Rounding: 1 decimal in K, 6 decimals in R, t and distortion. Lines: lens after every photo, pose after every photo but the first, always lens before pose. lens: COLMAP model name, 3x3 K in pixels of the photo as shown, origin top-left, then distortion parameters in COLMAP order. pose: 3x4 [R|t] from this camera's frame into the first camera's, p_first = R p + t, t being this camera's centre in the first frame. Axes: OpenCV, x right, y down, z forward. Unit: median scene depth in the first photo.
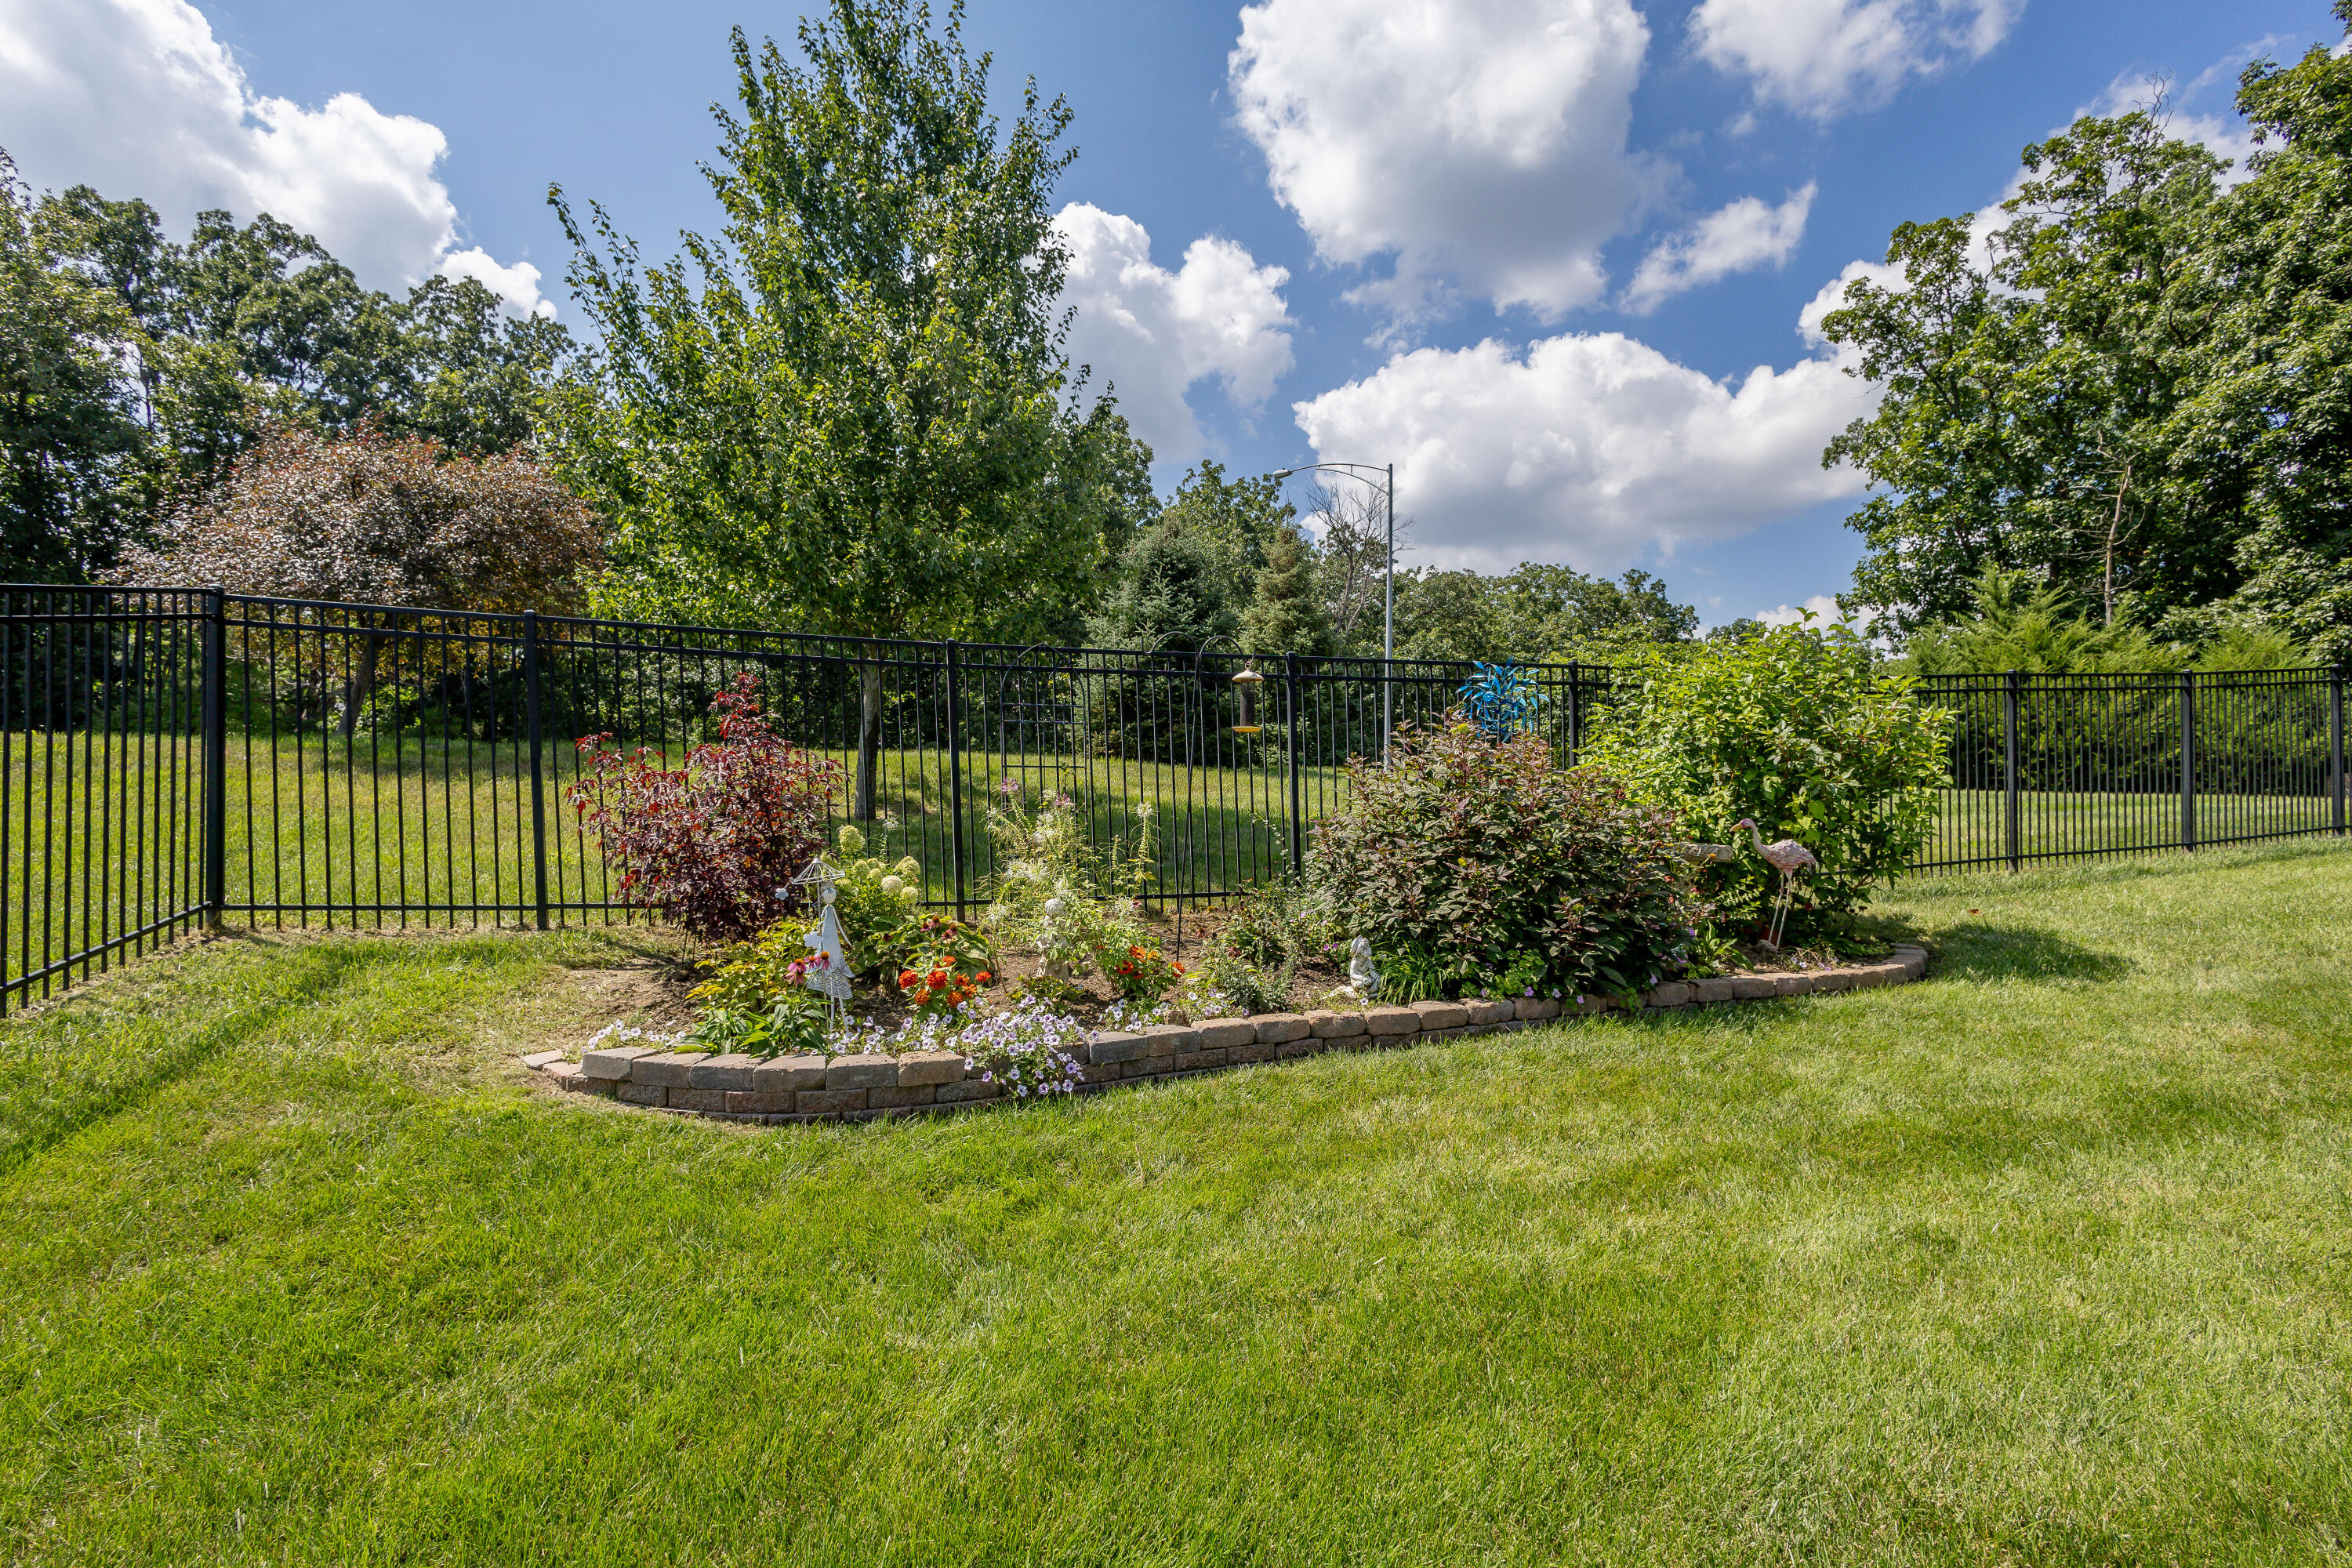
lens RADIAL K [[1110.9, 0, 1176.0], [0, 1110.9, 784.0], [0, 0, 1]] dist [-0.002143, 0.000586]
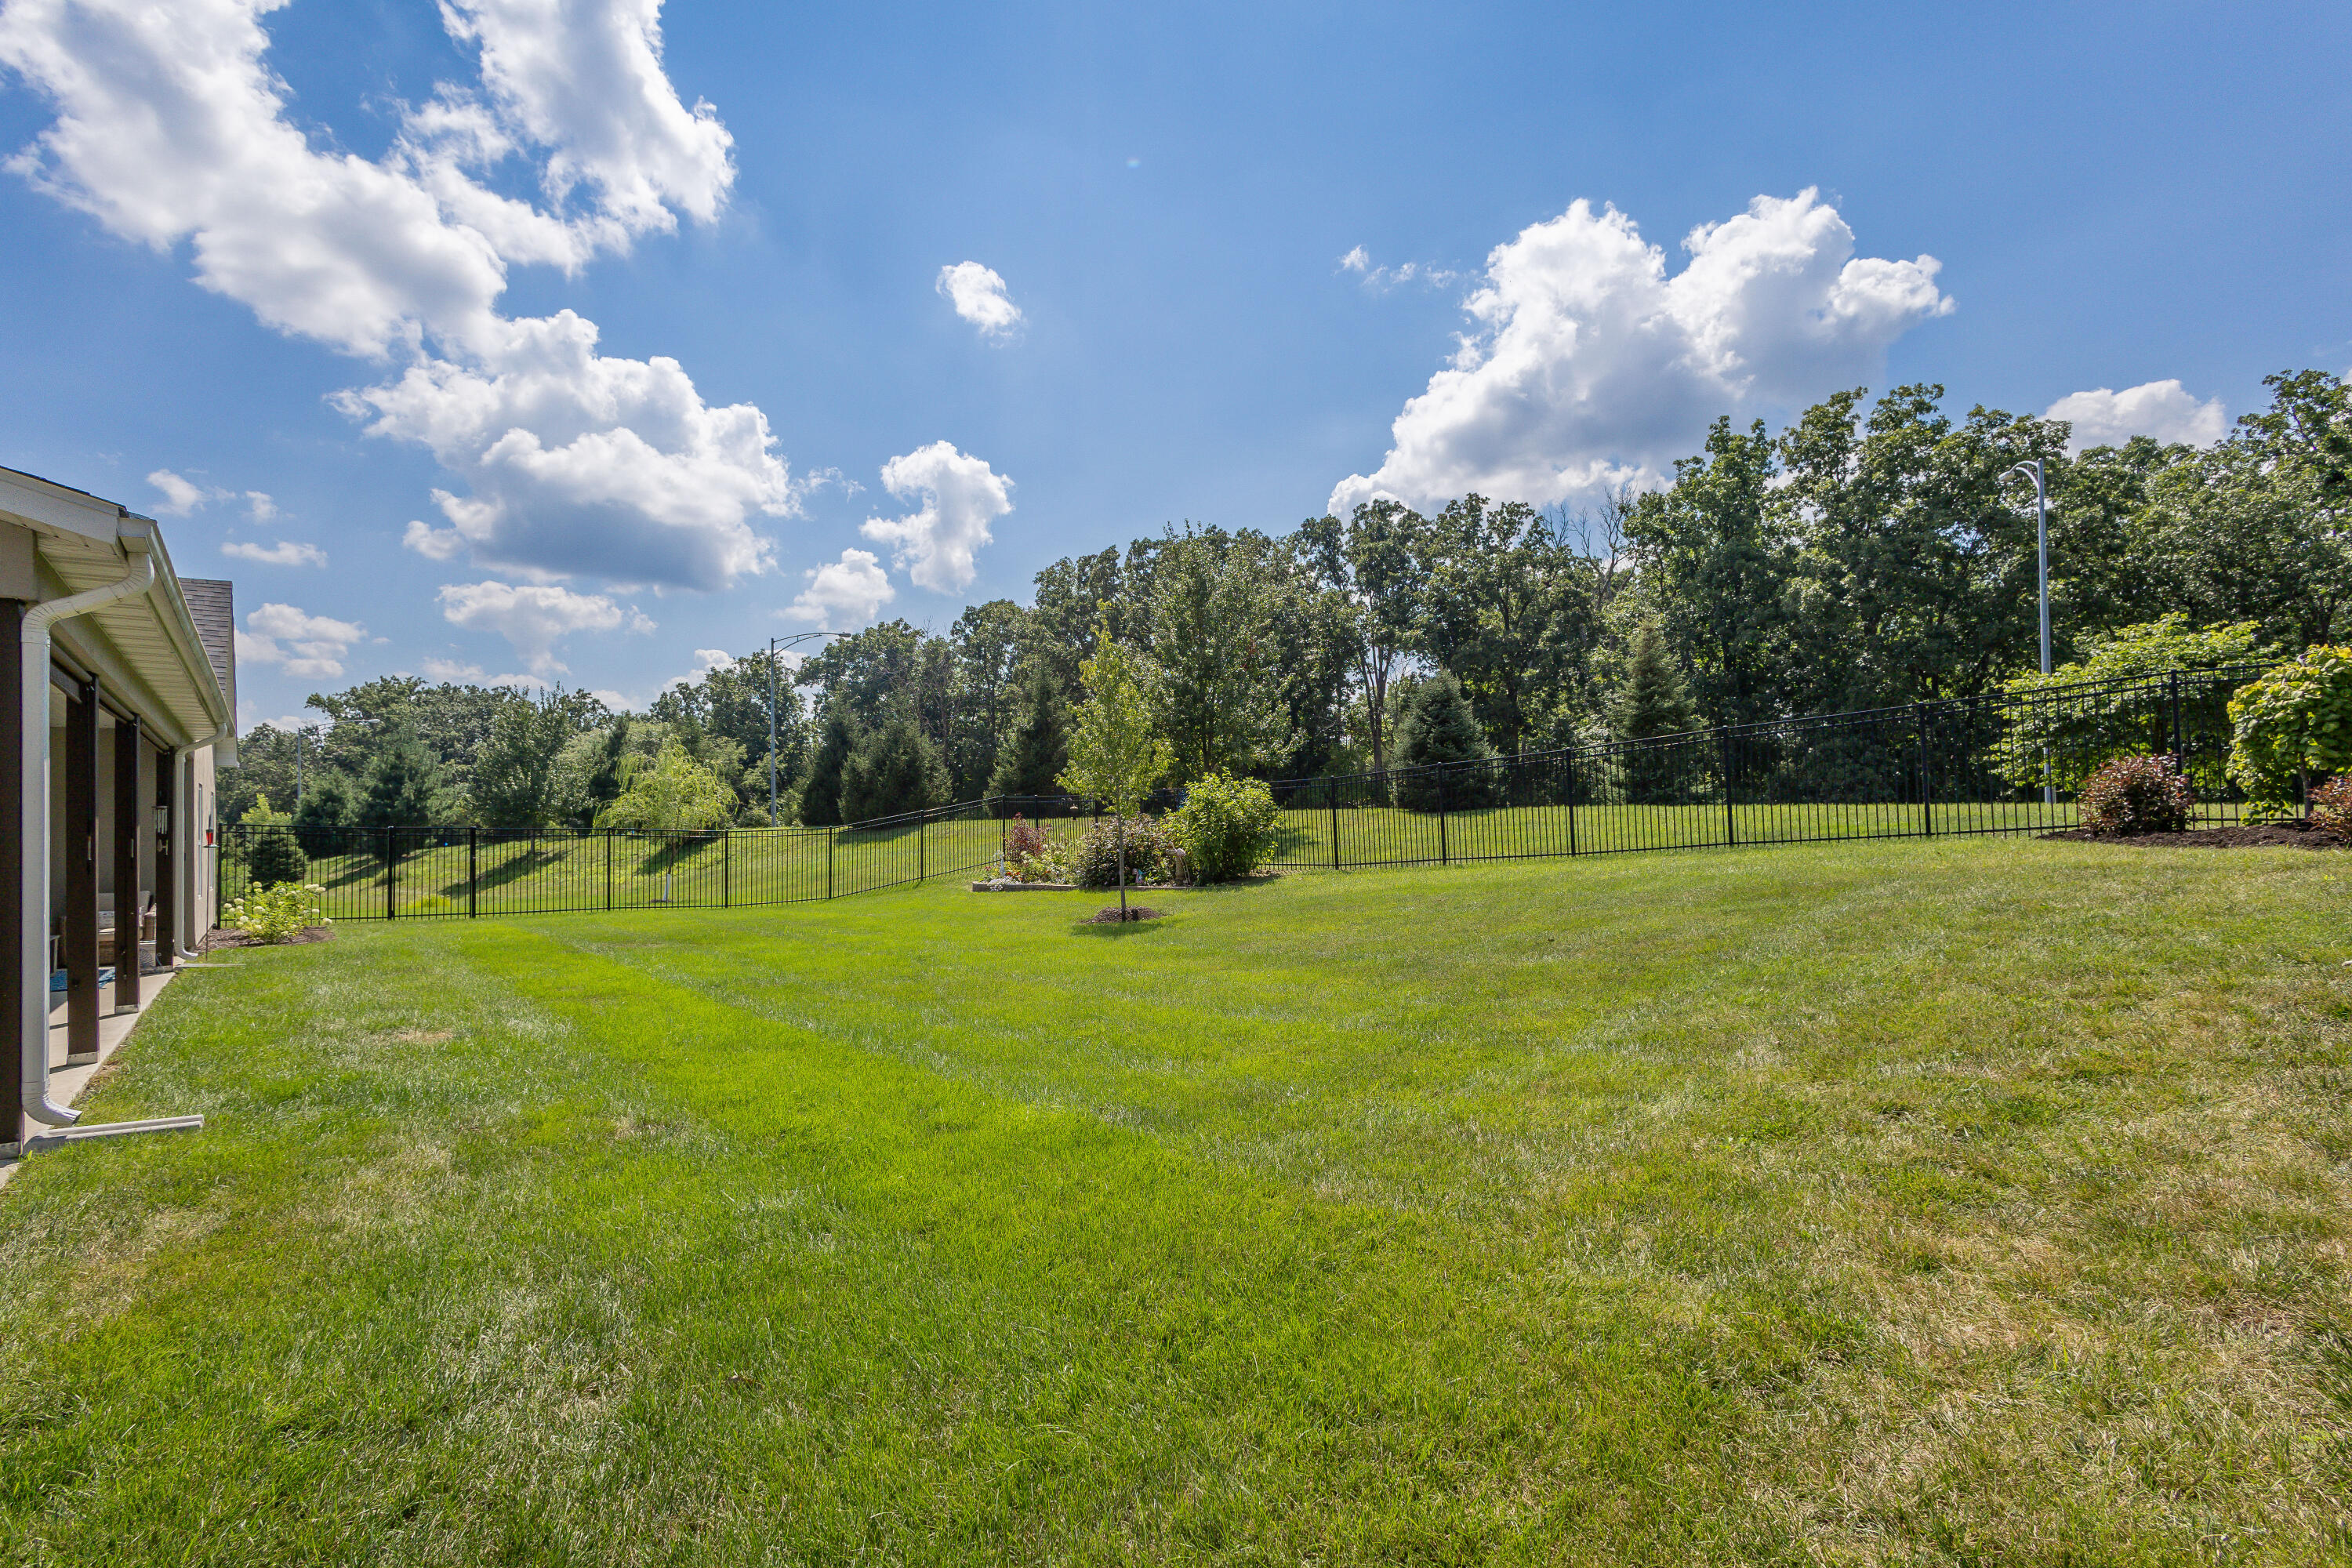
lens RADIAL K [[1110.9, 0, 1176.0], [0, 1110.9, 784.0], [0, 0, 1]] dist [-0.002143, 0.000586]
pose [[0.413412, -0.048802, -0.909235, 0.680759], [0.037624, 0.998625, -0.036493, -0.002011], [0.909766, -0.019122, 0.414680, -0.049174]]
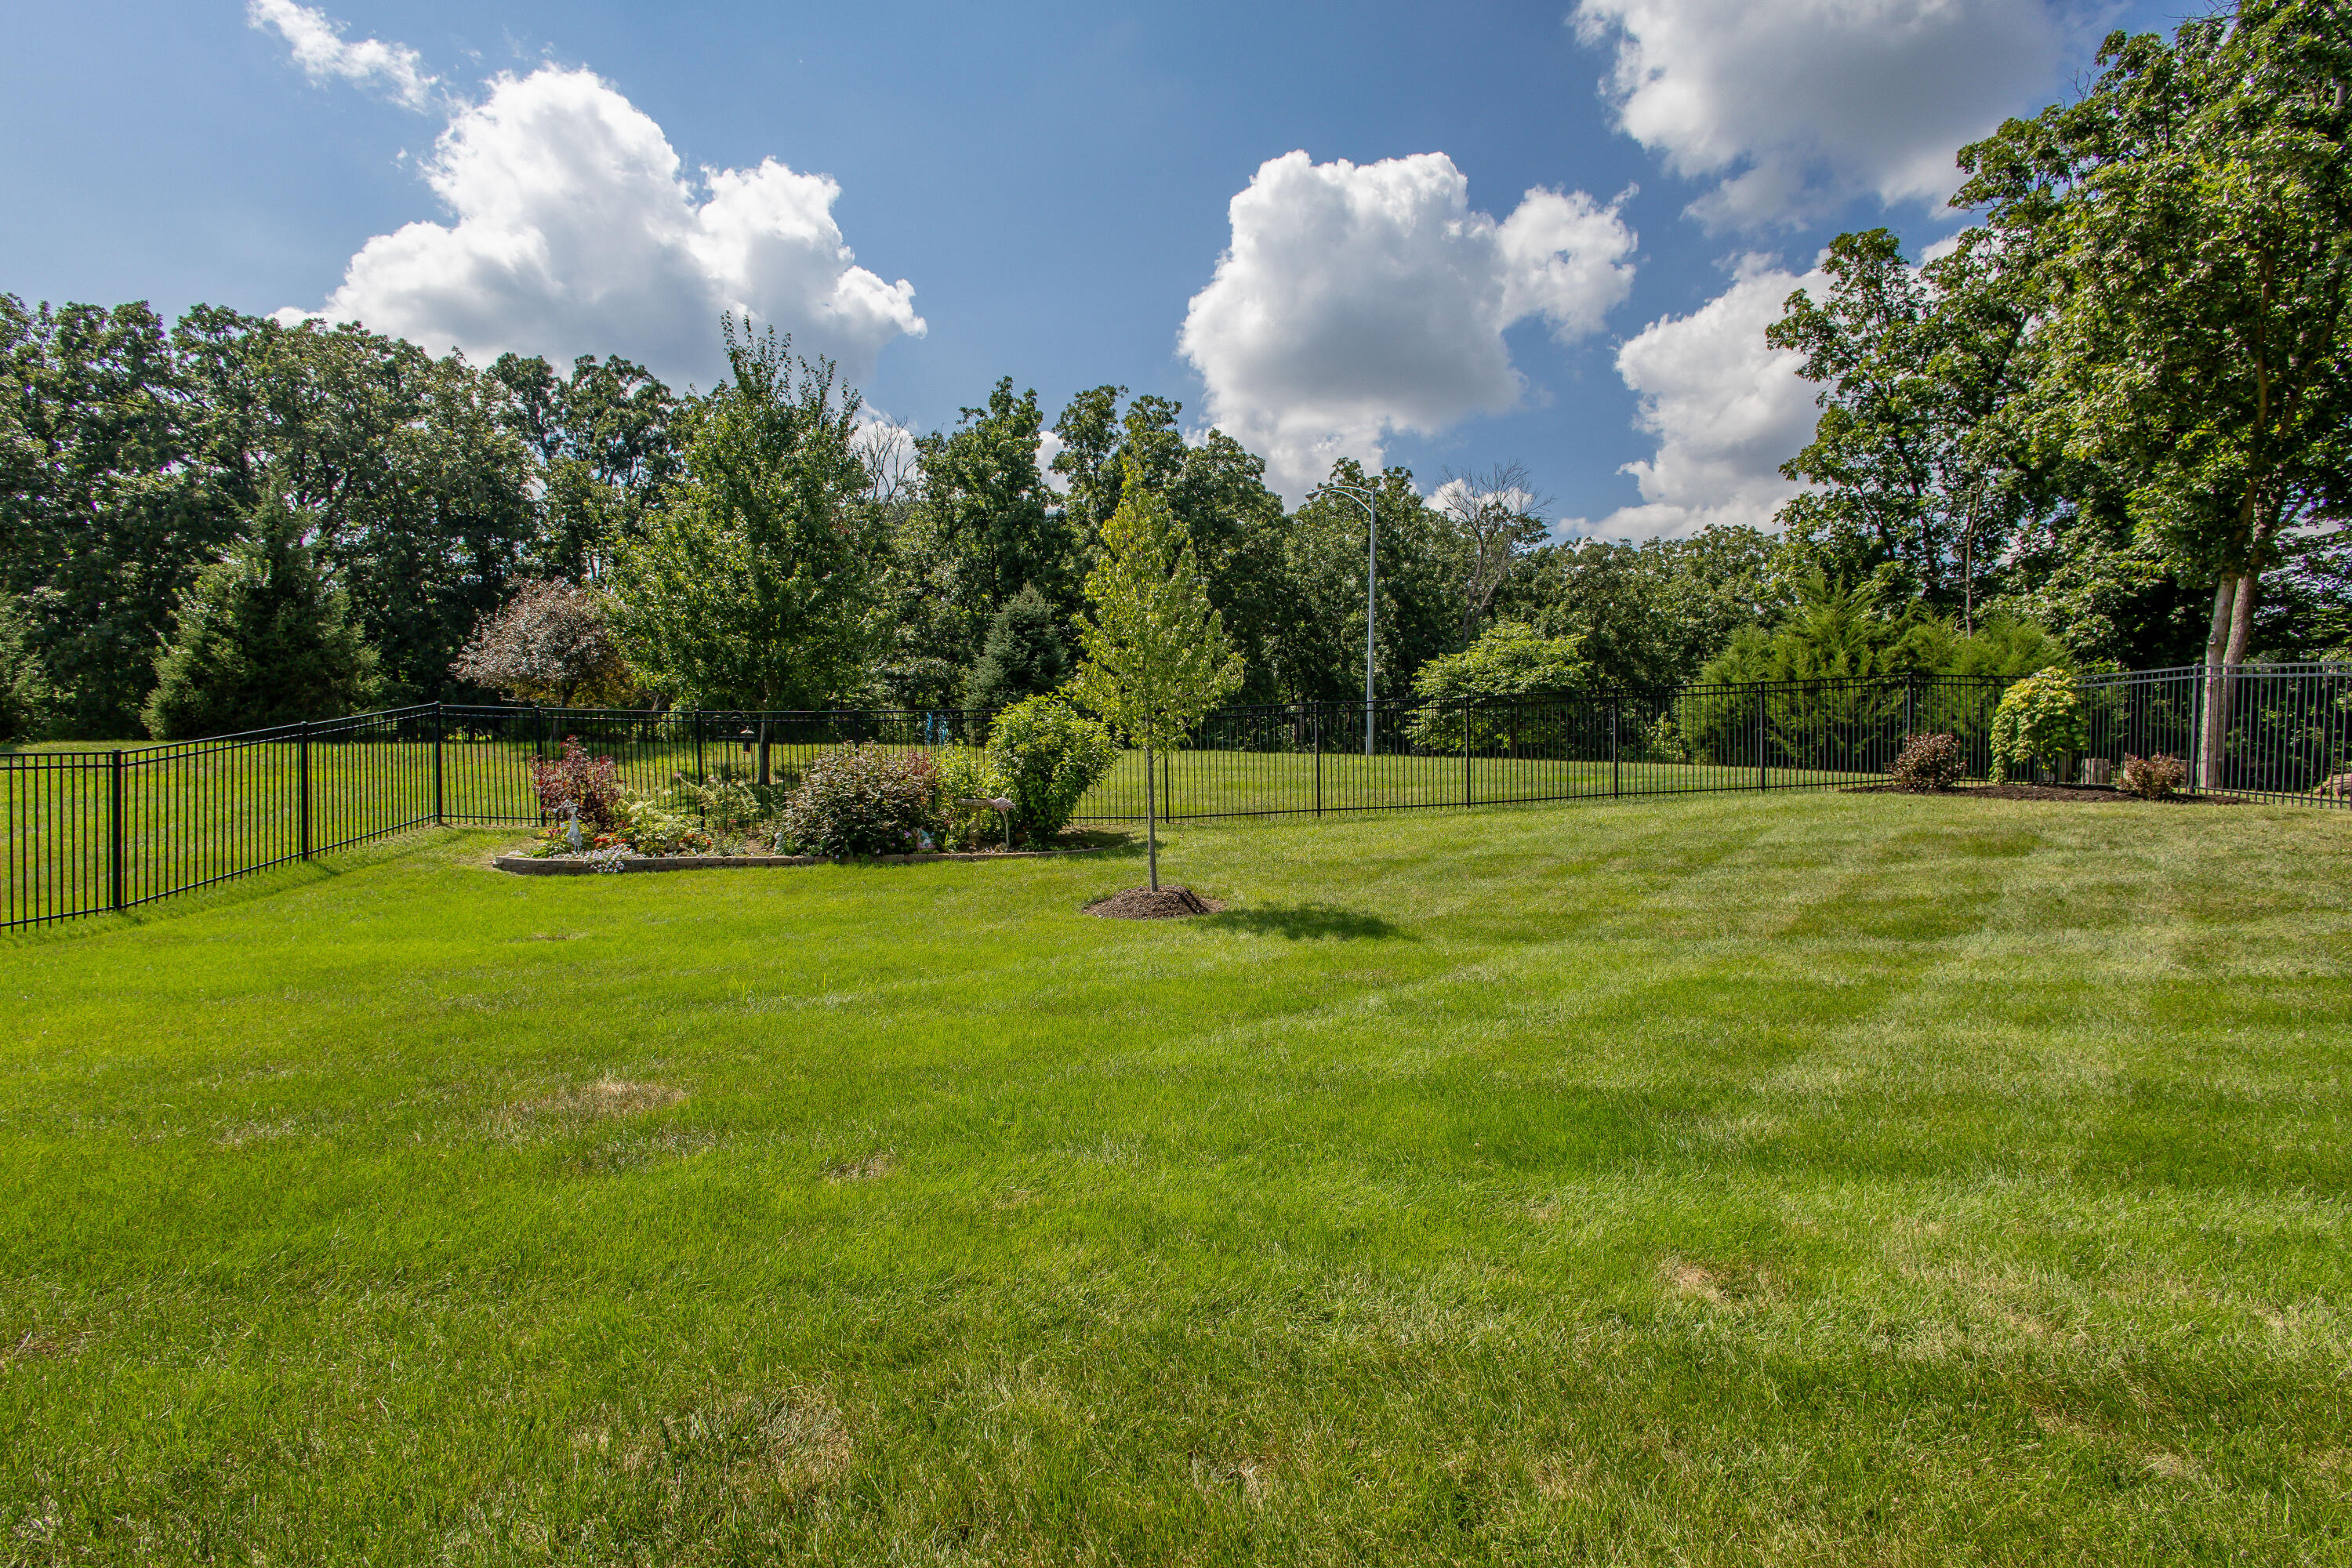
lens RADIAL K [[1110.9, 0, 1176.0], [0, 1110.9, 784.0], [0, 0, 1]] dist [-0.002143, 0.000586]
pose [[0.961323, 0.002774, -0.275410, 0.273512], [0.006493, 0.999443, 0.032733, -0.007893], [0.275347, -0.033255, 0.960770, -0.191175]]
